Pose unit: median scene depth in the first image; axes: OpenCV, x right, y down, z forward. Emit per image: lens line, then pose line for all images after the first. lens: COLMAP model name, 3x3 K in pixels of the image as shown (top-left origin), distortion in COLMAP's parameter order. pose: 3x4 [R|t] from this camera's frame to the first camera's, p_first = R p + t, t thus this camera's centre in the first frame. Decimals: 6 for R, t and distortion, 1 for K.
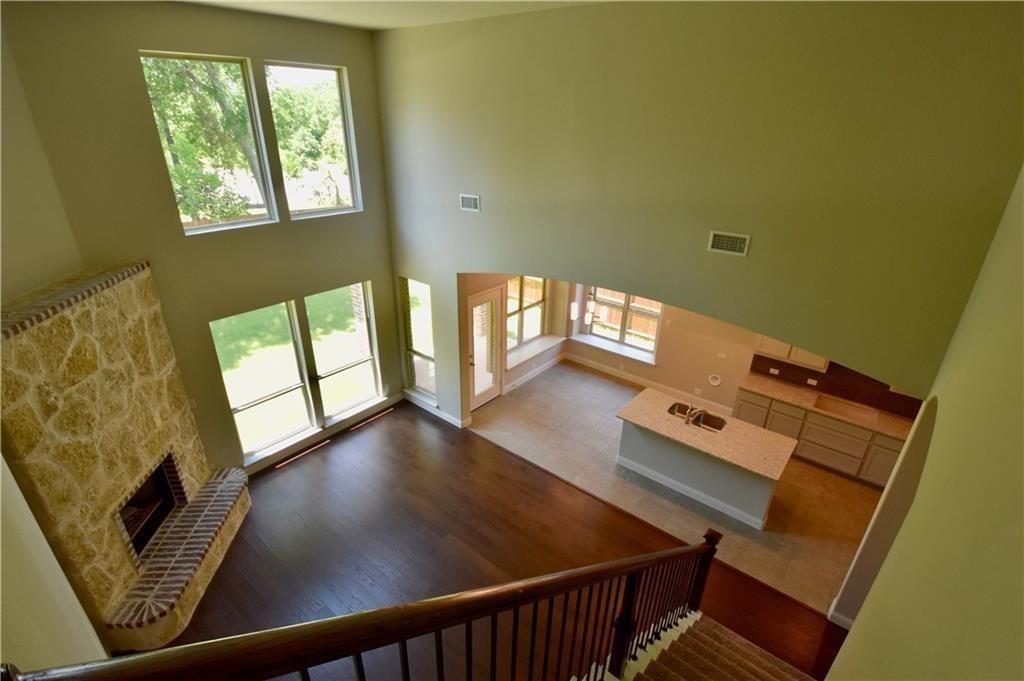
lens RADIAL K [[488.4, 0, 512.8], [0, 488.4, 352.4], [0, 0, 1]] dist [0.022991, -0.028390]
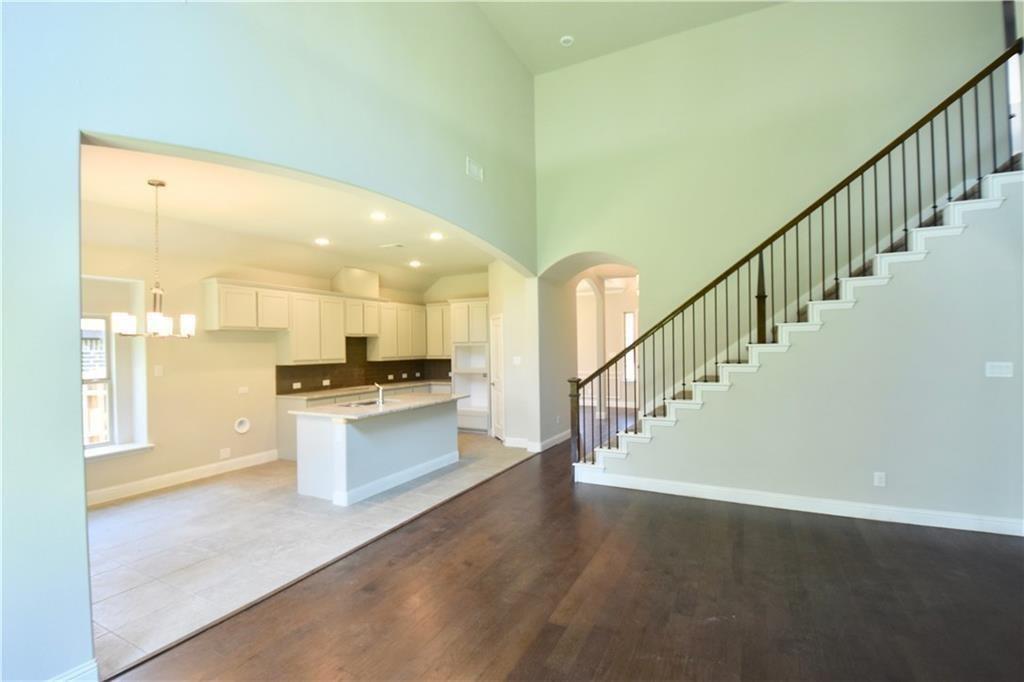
lens RADIAL K [[453.7, 0, 512.0], [0, 453.7, 350.4], [0, 0, 1]] dist [0.023754, -0.029758]
pose [[-0.219386, -0.021389, 0.975404, -0.559384], [0.432363, 0.894096, 0.116852, 0.073429], [-0.874604, 0.447364, -0.186904, 1.032861]]
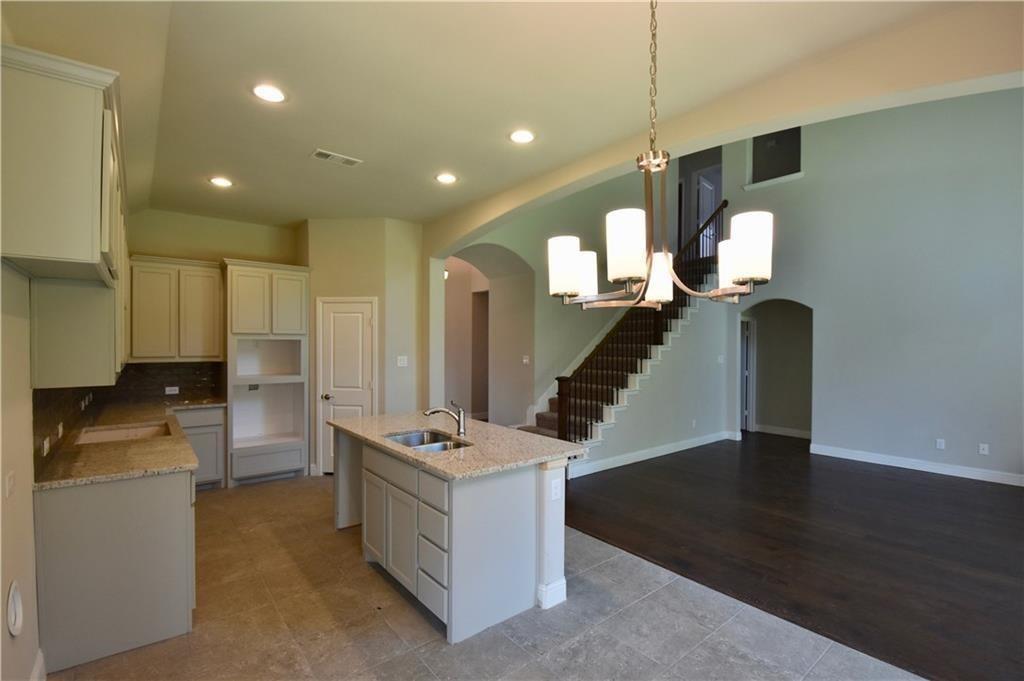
lens RADIAL K [[453.7, 0, 512.0], [0, 453.7, 349.9], [0, 0, 1]] dist [0.023754, -0.029758]
pose [[-0.980108, -0.025841, 0.196775, 0.238890], [0.064433, 0.896350, 0.438640, -0.175323], [-0.187714, 0.442593, -0.876855, 1.581261]]
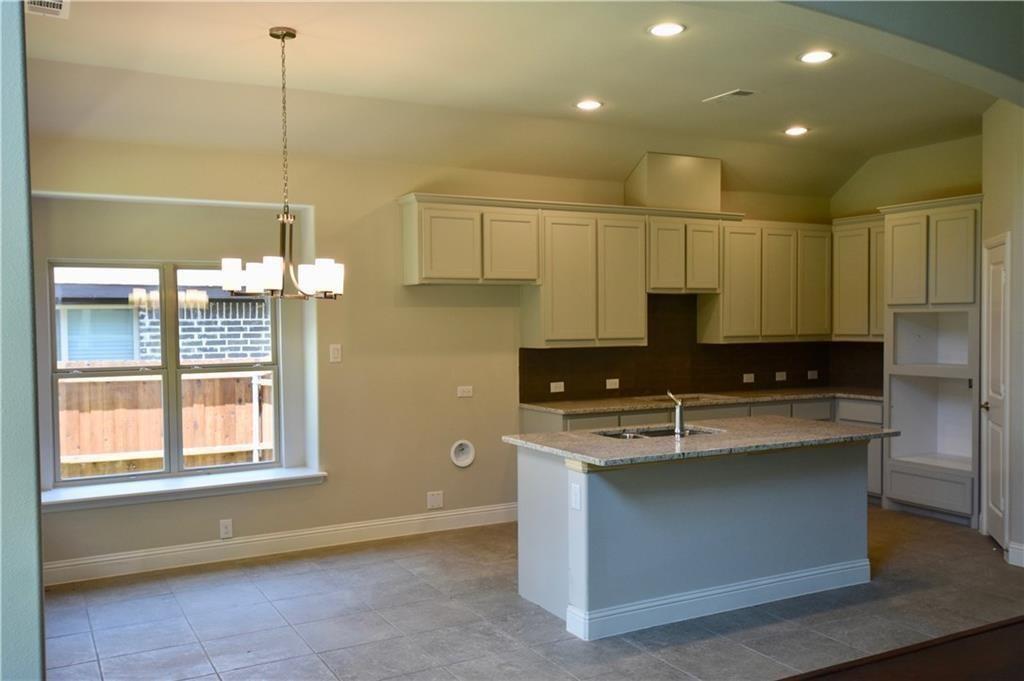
lens RADIAL K [[886.3, 0, 513.8], [0, 886.3, 350.1], [0, 0, 1]] dist [0.013043, 0.004037]
pose [[0.367363, -0.051366, 0.928658, -0.439609], [0.416659, 0.901766, -0.114946, 0.121280], [-0.831528, 0.429161, 0.352678, 0.937994]]
